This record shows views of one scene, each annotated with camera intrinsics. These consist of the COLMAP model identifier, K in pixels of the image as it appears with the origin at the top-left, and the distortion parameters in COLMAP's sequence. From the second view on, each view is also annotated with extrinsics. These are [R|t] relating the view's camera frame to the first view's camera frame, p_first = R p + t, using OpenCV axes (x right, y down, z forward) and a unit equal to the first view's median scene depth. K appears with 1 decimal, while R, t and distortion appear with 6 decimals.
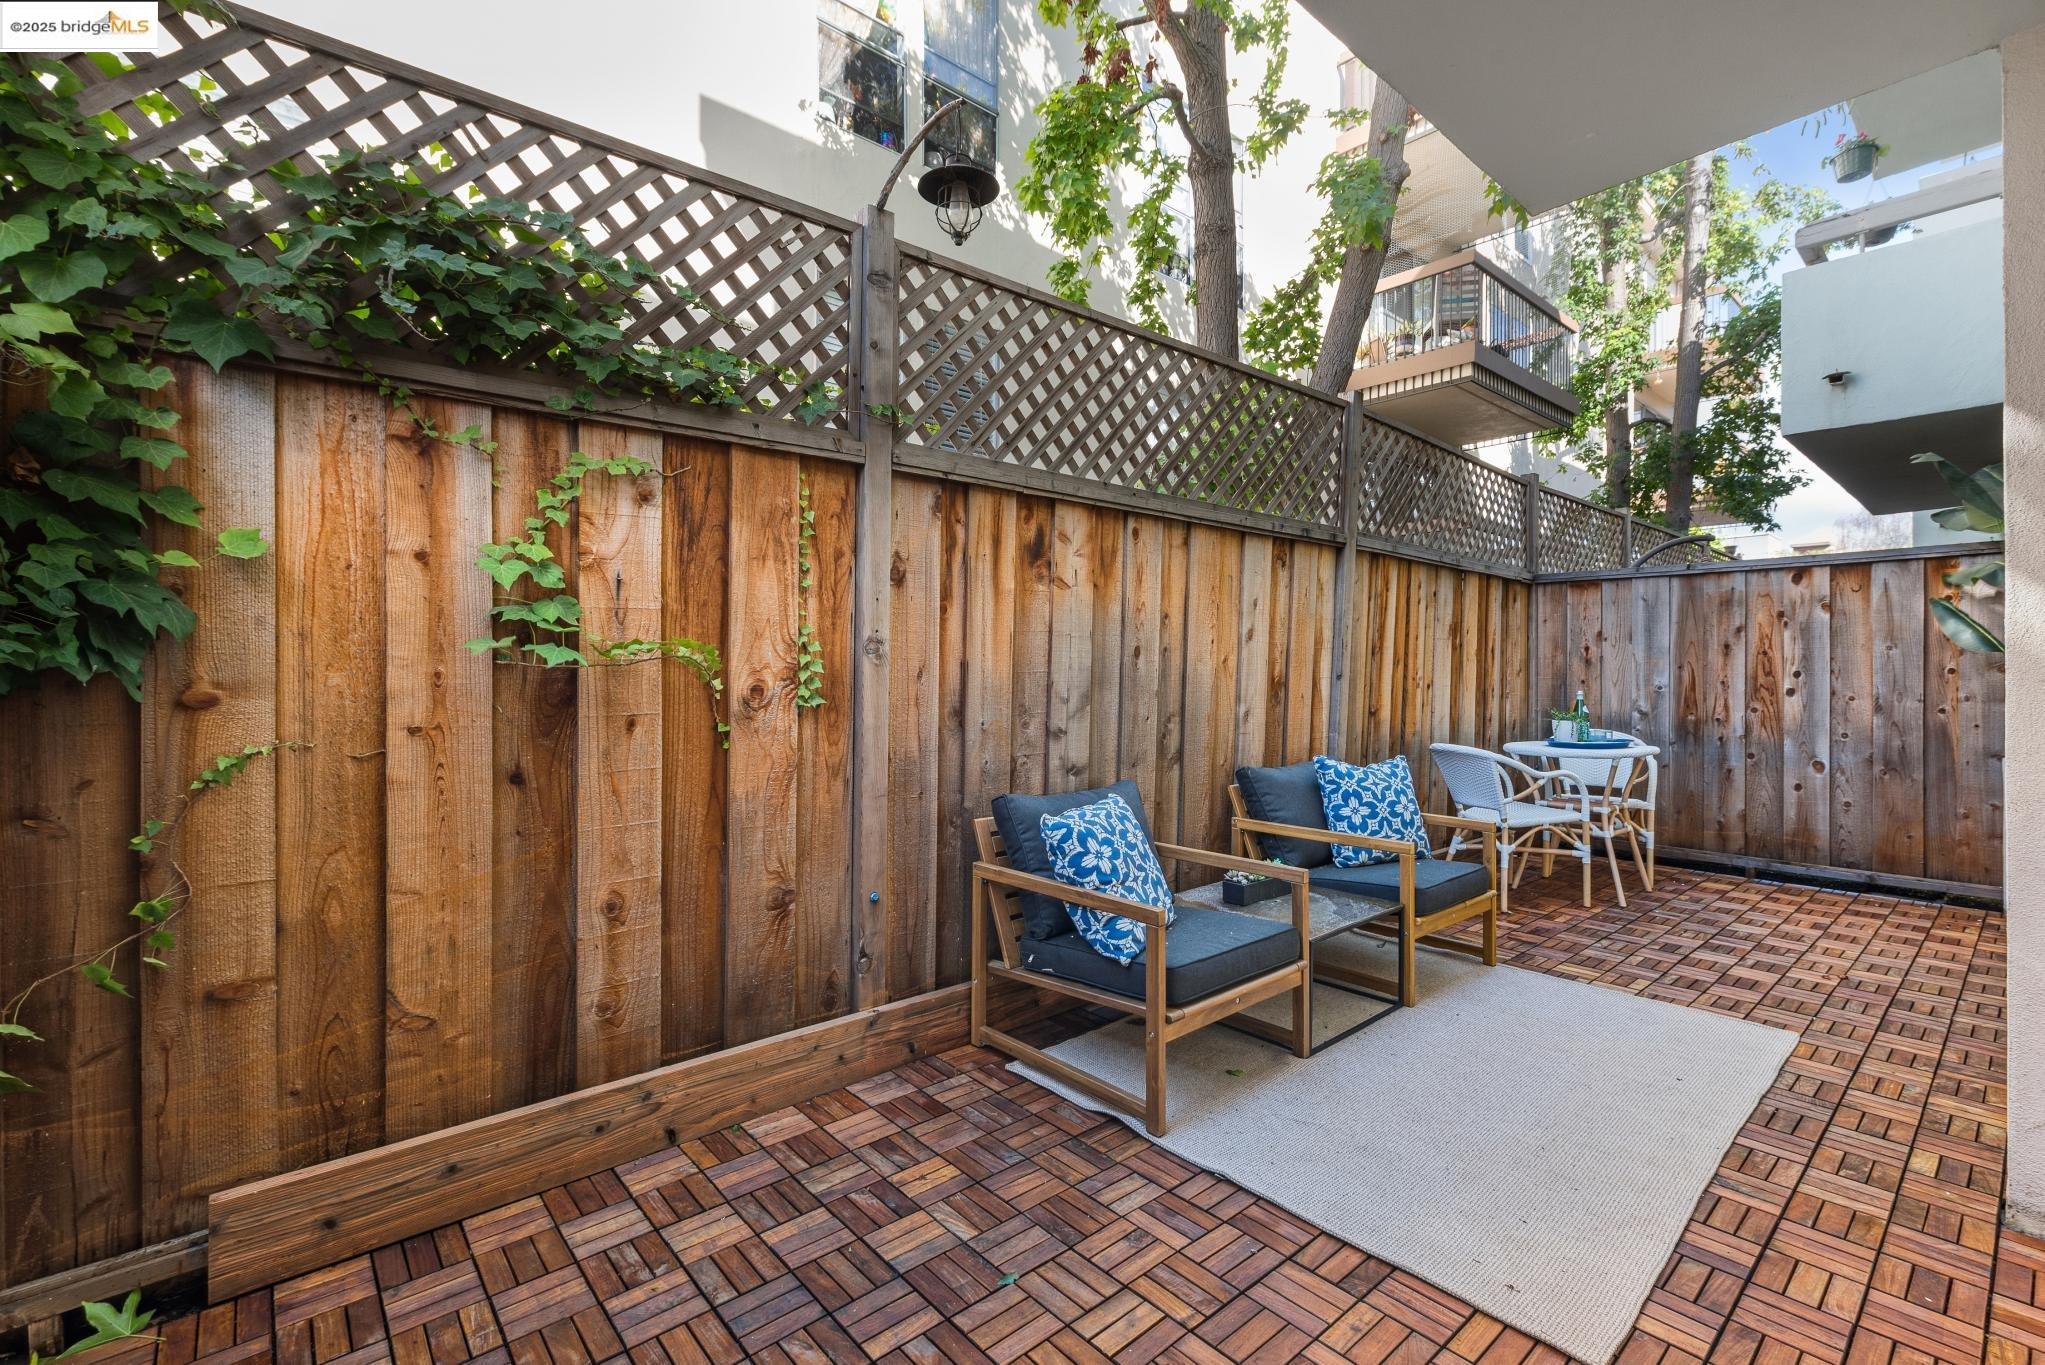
lens RADIAL K [[893.0, 0, 1016.8], [0, 893.0, 682.5], [0, 0, 1]] dist [-0.001606, 0.000136]
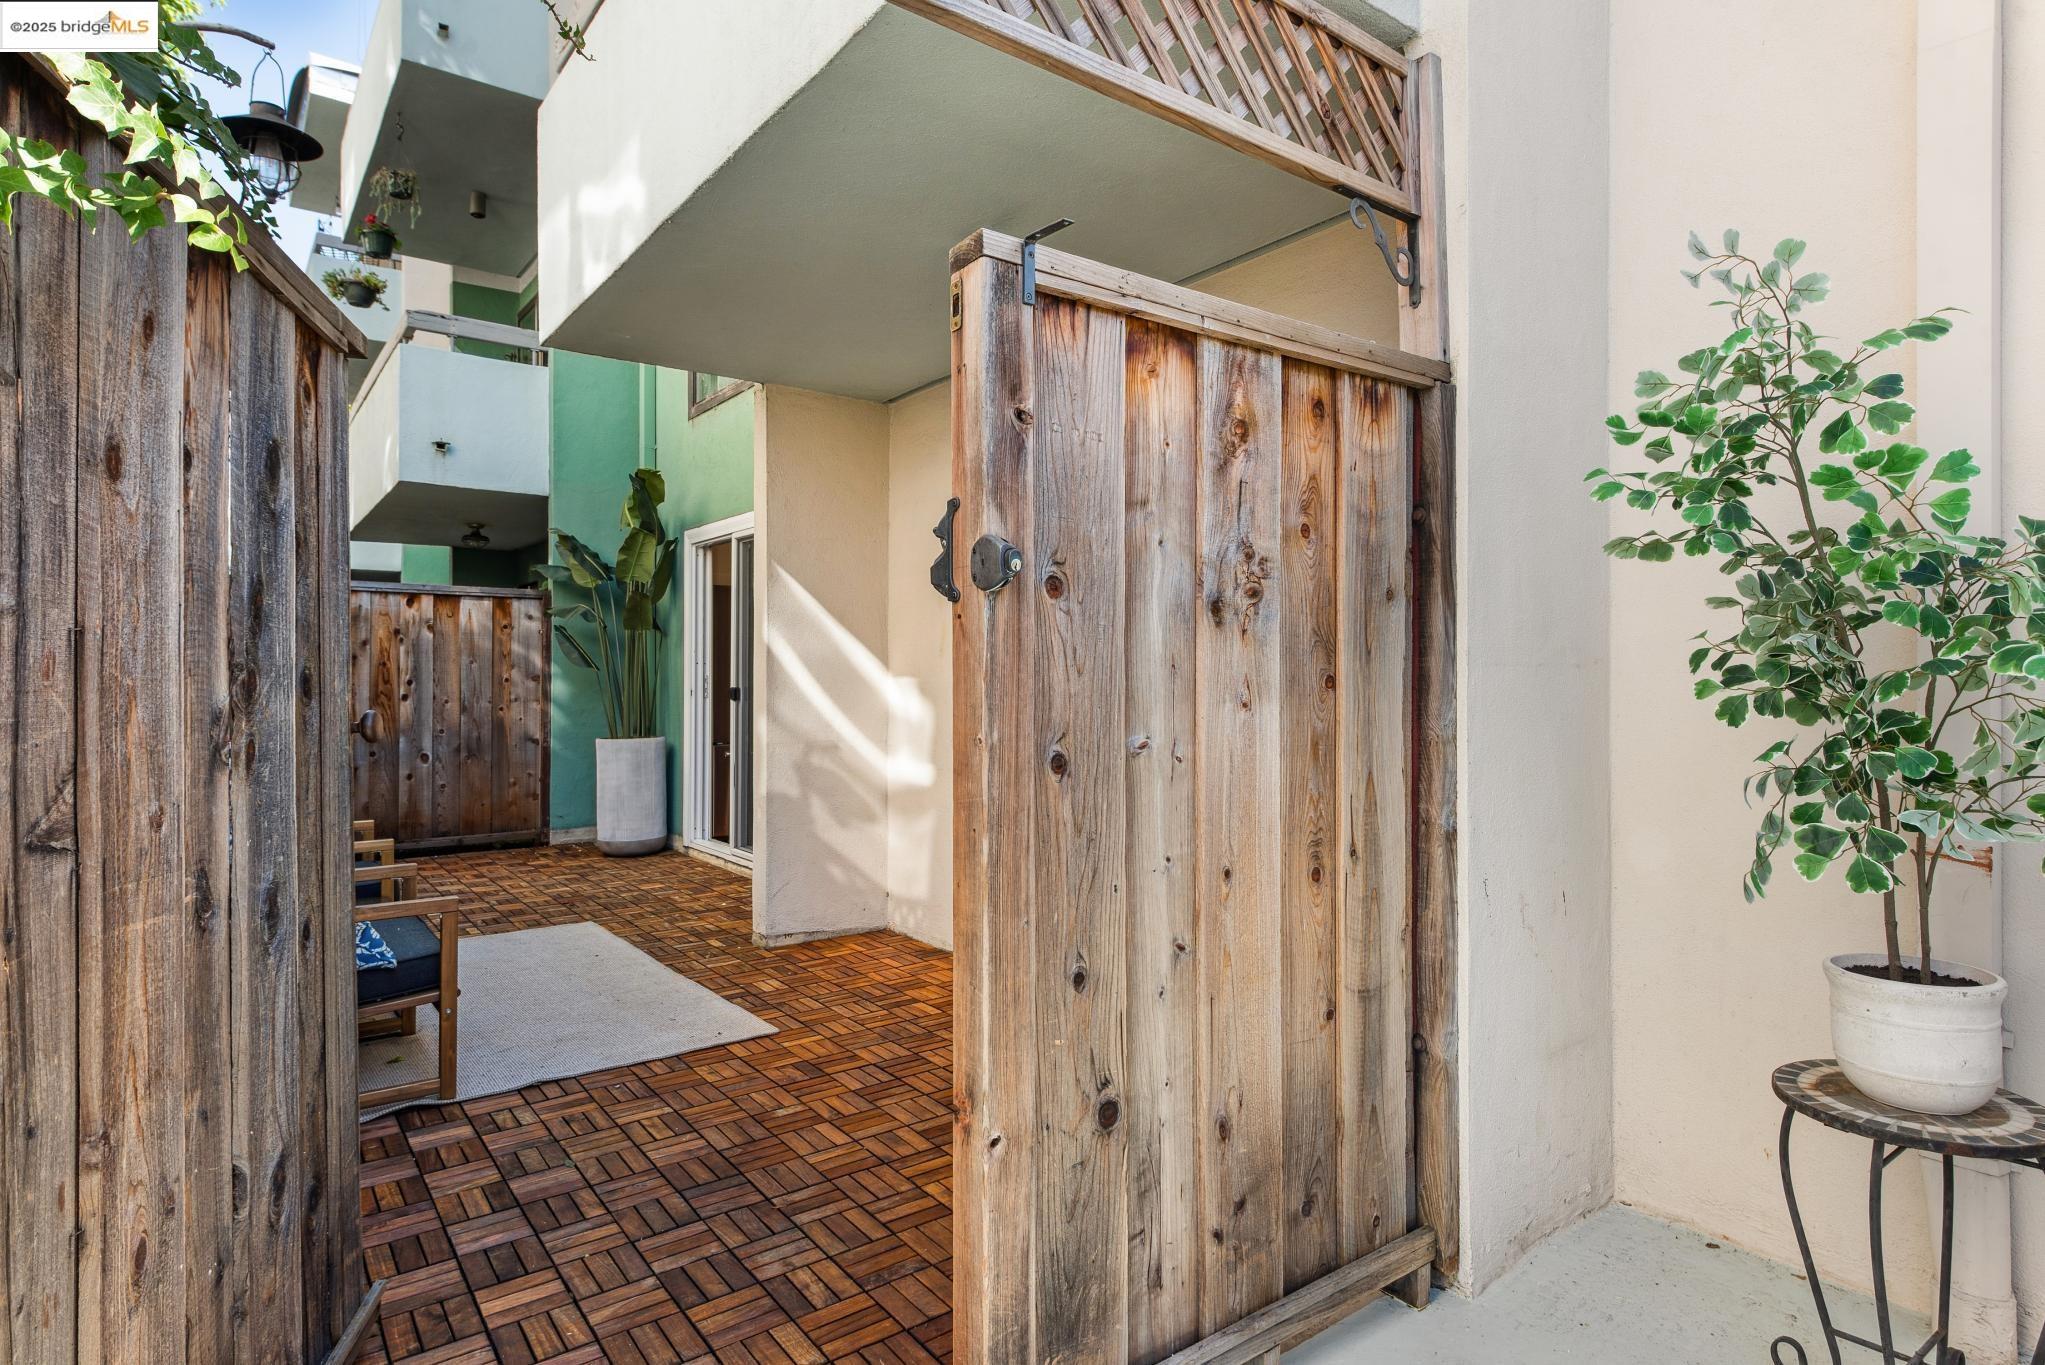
lens RADIAL K [[1105.4, 0, 1011.2], [0, 1105.4, 670.1], [0, 0, 1]] dist [0.032857, 0.000324]
pose [[0.074254, 0.007057, 0.997214, -0.554171], [0.009427, 0.999925, -0.007778, -0.006324], [-0.997195, 0.009979, 0.074182, 0.085802]]
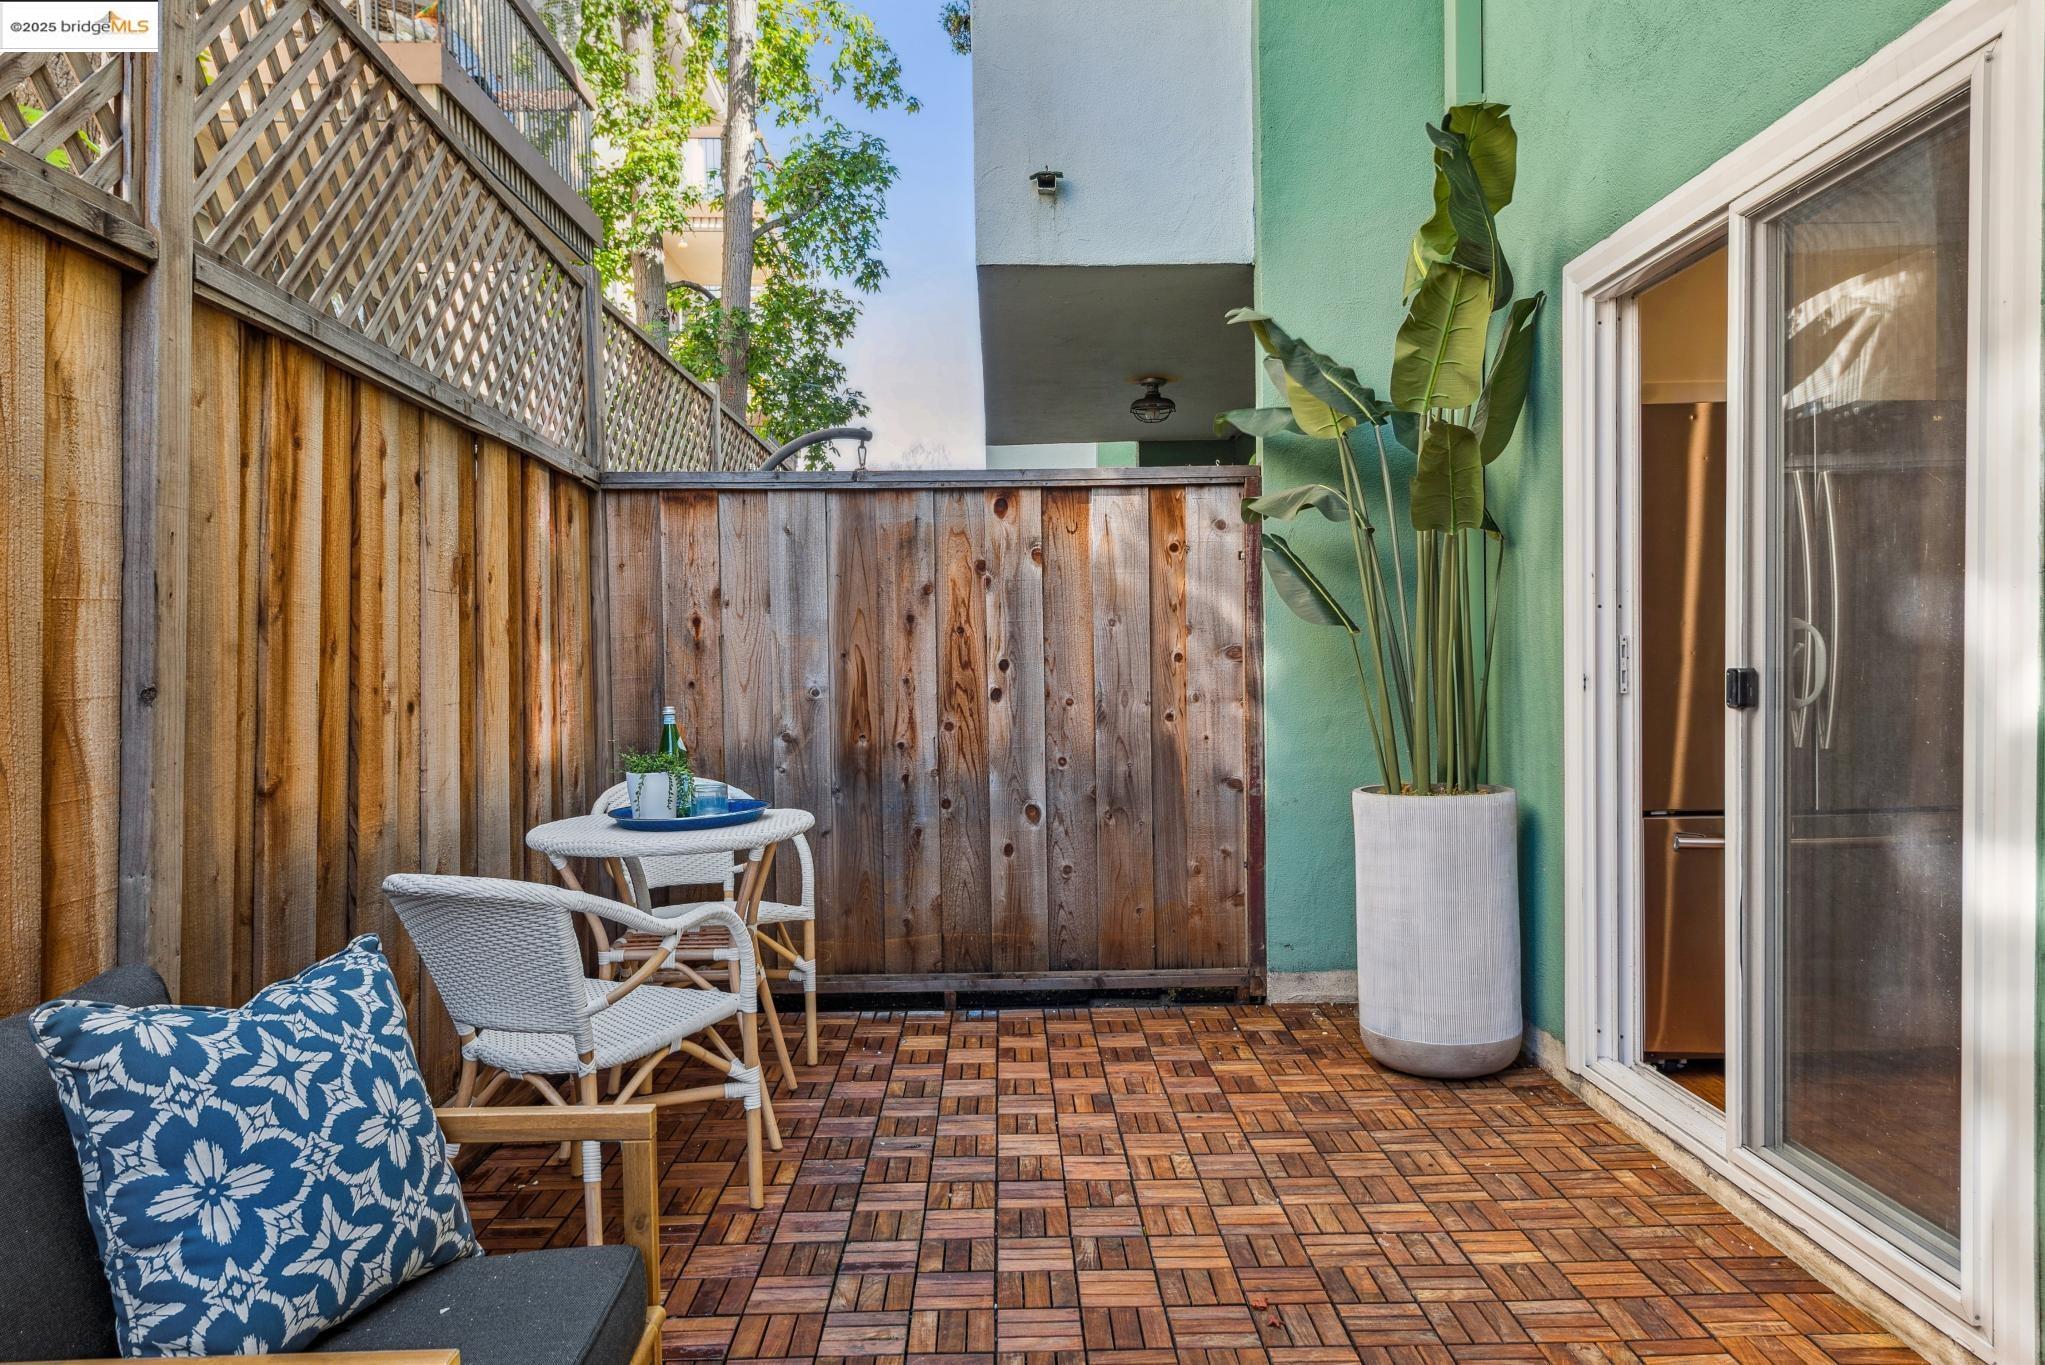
lens RADIAL K [[1378.6, 0, 1013.3], [0, 1378.6, 696.0], [0, 0, 1]] dist [0.022985, -0.019420]
pose [[0.638968, -0.031238, 0.768599, 0.156589], [0.024903, 0.999491, 0.019918, -0.006653], [-0.768830, 0.006414, 0.639421, 0.394137]]
